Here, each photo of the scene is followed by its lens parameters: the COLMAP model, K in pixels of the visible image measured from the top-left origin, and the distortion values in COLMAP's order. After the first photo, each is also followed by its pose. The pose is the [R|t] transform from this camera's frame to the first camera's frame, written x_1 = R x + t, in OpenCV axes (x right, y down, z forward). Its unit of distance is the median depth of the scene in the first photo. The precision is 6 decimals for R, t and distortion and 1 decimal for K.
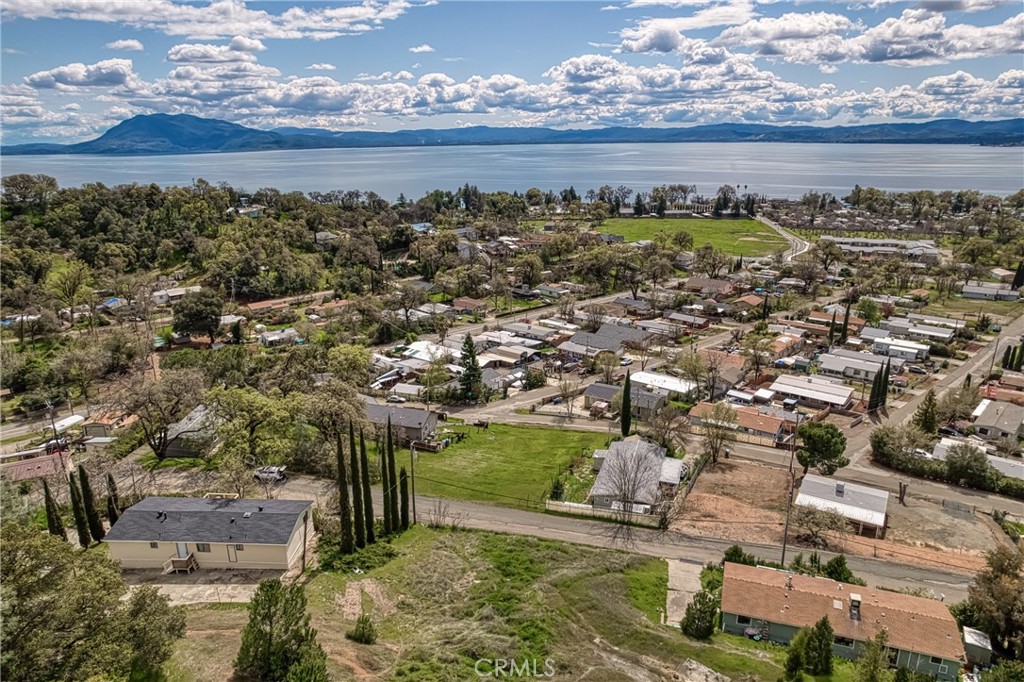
lens RADIAL K [[662.6, 0, 505.7], [0, 662.6, 346.3], [0, 0, 1]] dist [-0.072636, 0.062513]
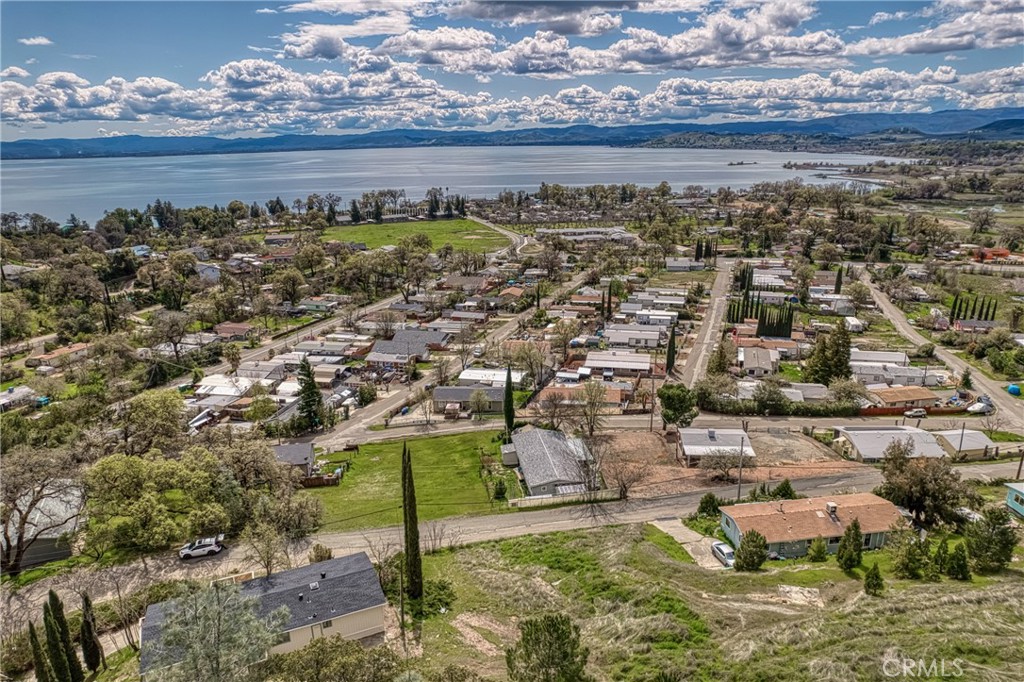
lens RADIAL K [[662.6, 0, 510.2], [0, 662.6, 347.3], [0, 0, 1]] dist [-0.072636, 0.062513]
pose [[0.891389, -0.139356, 0.431284, -0.099158], [0.142664, 0.989459, 0.024851, -0.006637], [-0.430201, 0.039377, 0.901874, 0.022958]]
